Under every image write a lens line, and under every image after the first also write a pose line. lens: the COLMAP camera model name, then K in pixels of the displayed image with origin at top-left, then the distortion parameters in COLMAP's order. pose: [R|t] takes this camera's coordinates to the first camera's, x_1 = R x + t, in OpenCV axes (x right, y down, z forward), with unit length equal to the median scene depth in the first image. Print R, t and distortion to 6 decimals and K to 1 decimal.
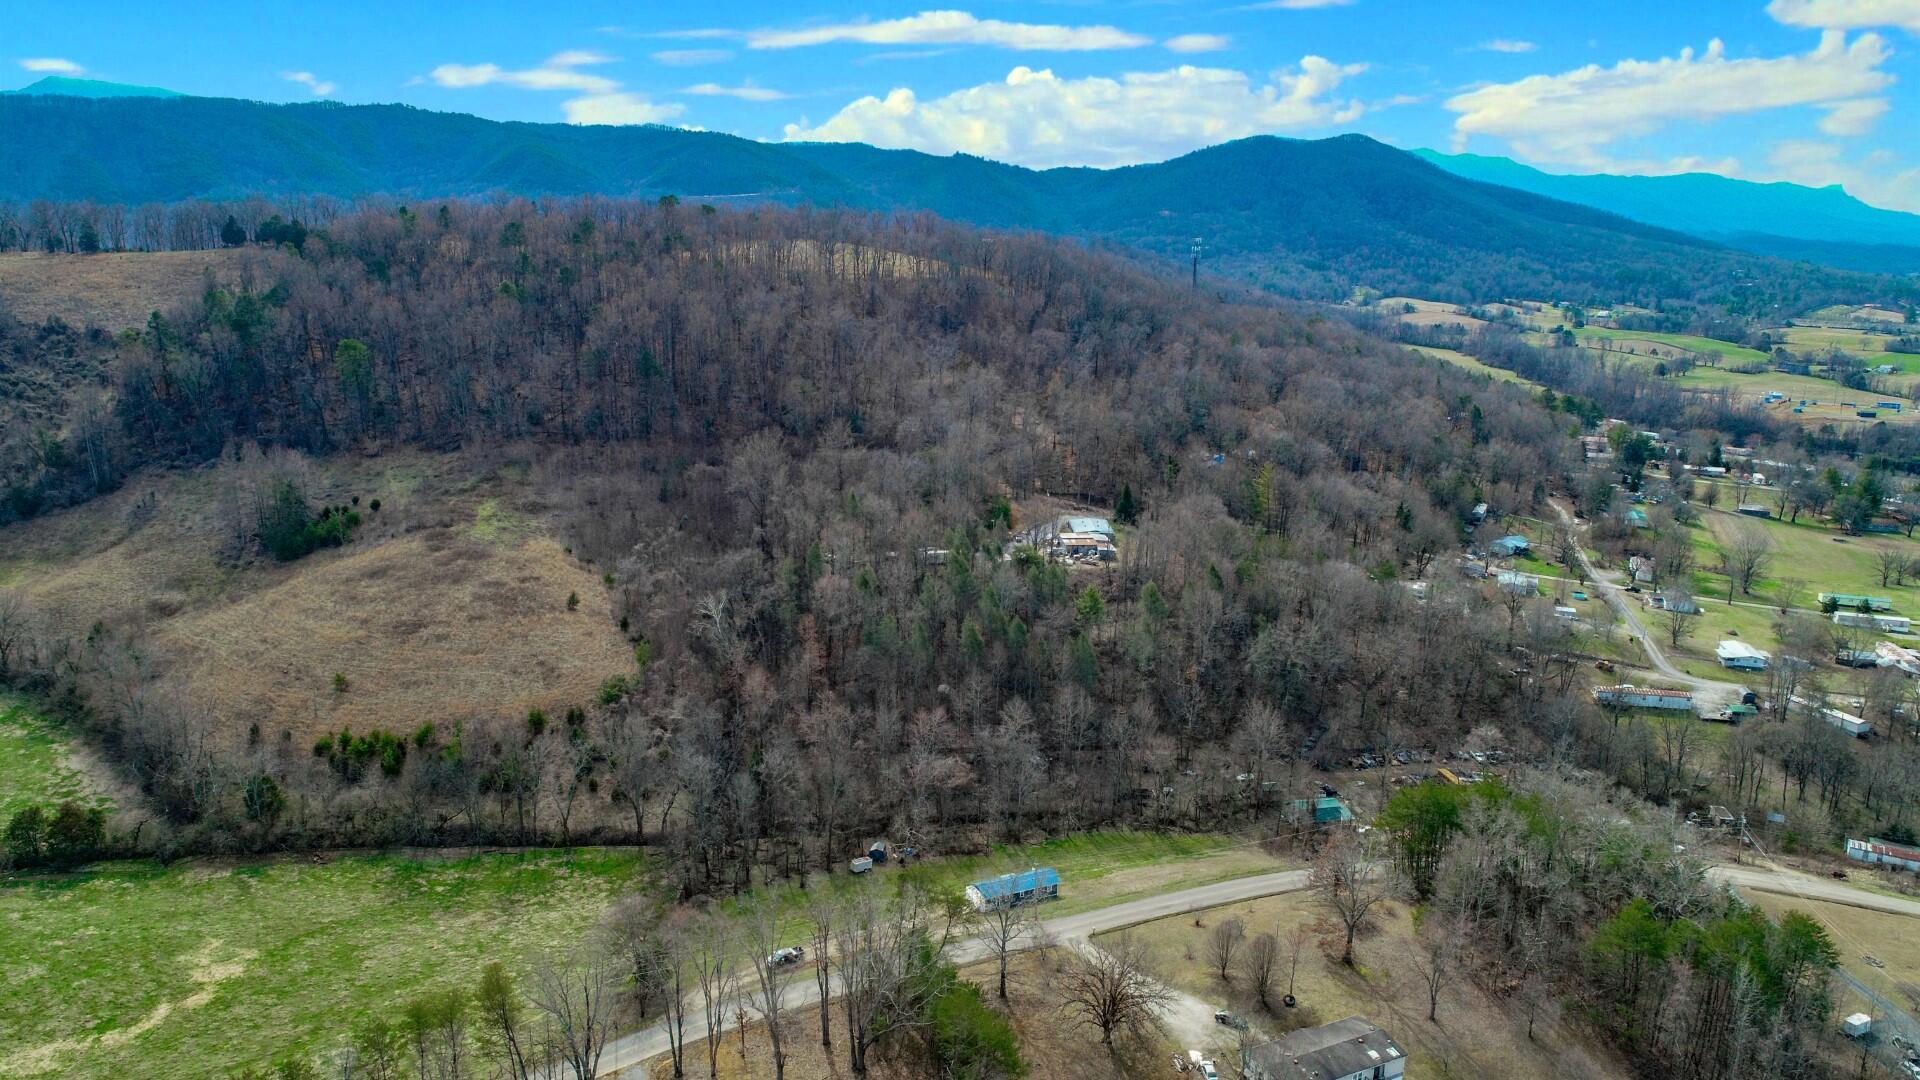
lens RADIAL K [[1295.4, 0, 960.0], [0, 1295.4, 540.0], [0, 0, 1]] dist [-0.001235, -0.001849]
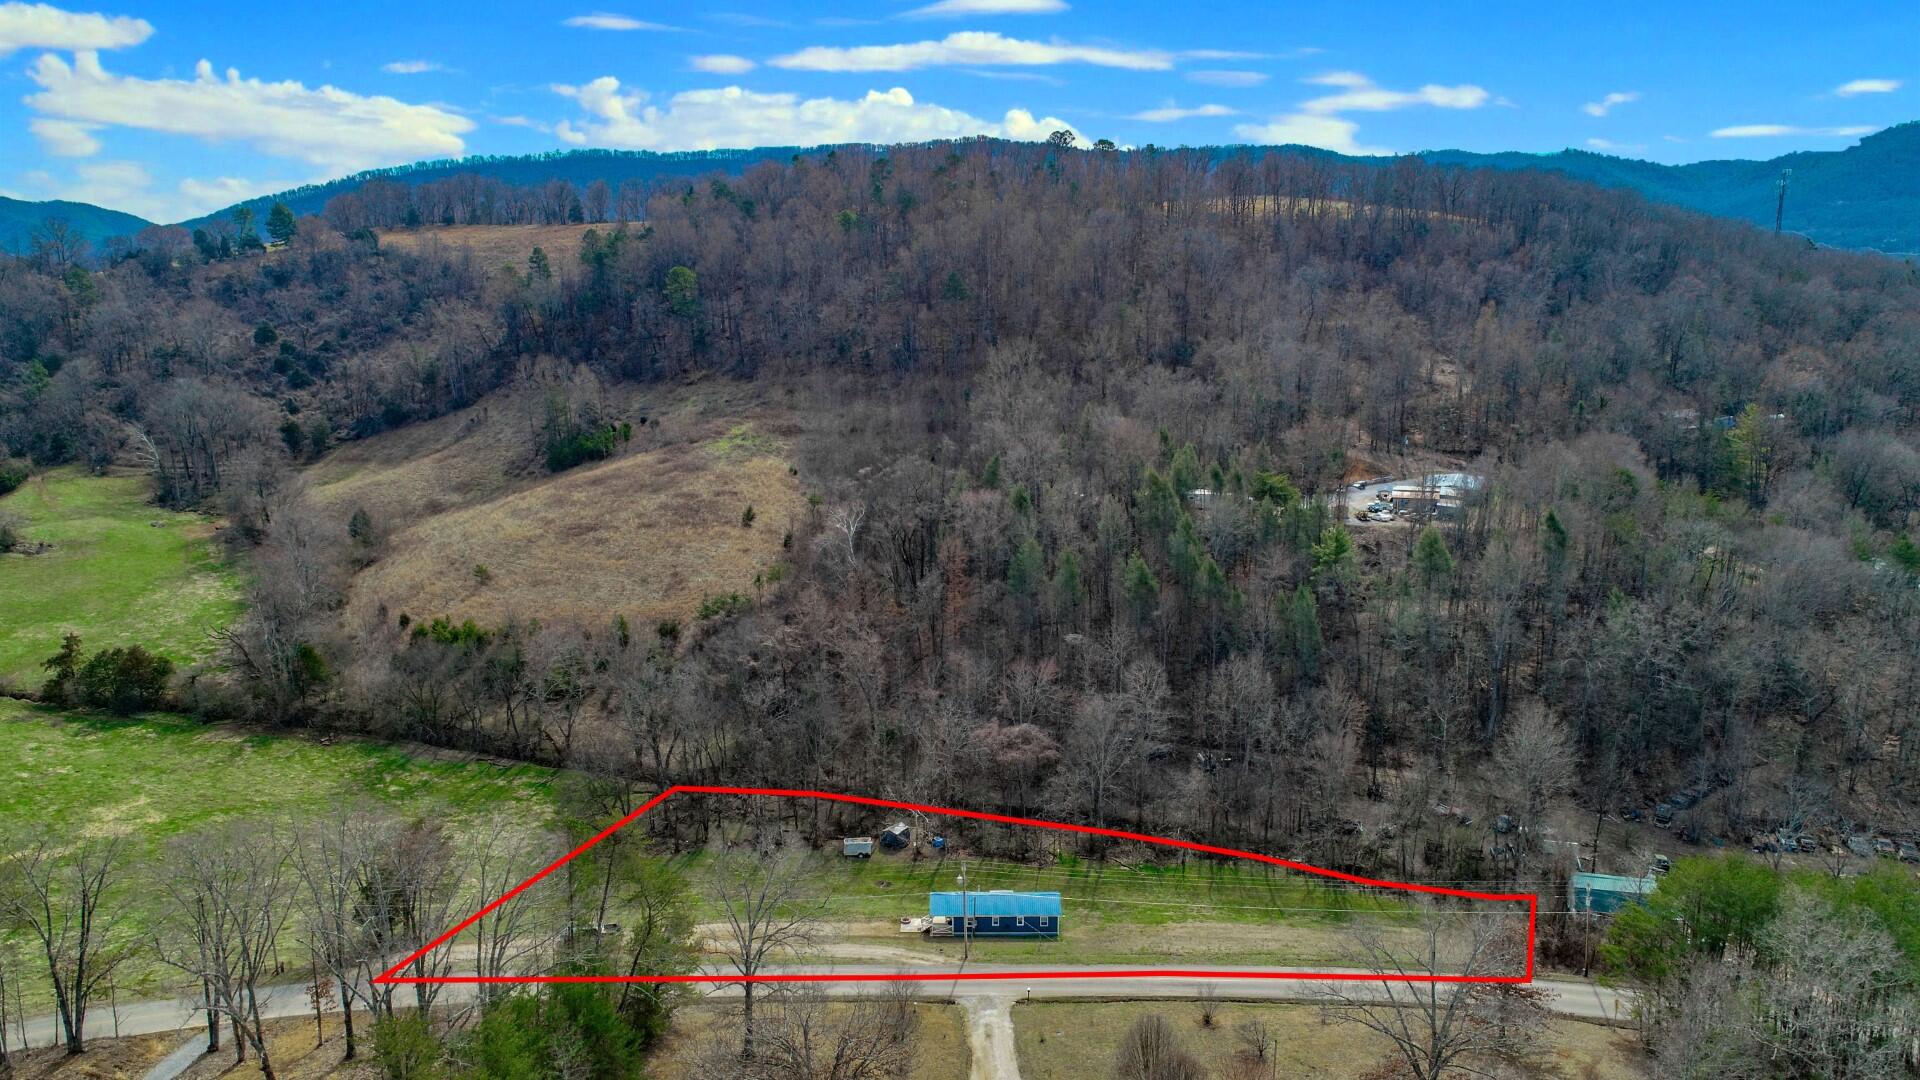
lens RADIAL K [[1295.4, 0, 960.0], [0, 1295.4, 540.0], [0, 0, 1]] dist [-0.001235, -0.001849]
pose [[0.898729, 0.061680, -0.434146, 0.217983], [-0.073544, 0.997236, -0.010565, 0.064183], [0.432294, 0.041424, 0.900781, 0.282869]]
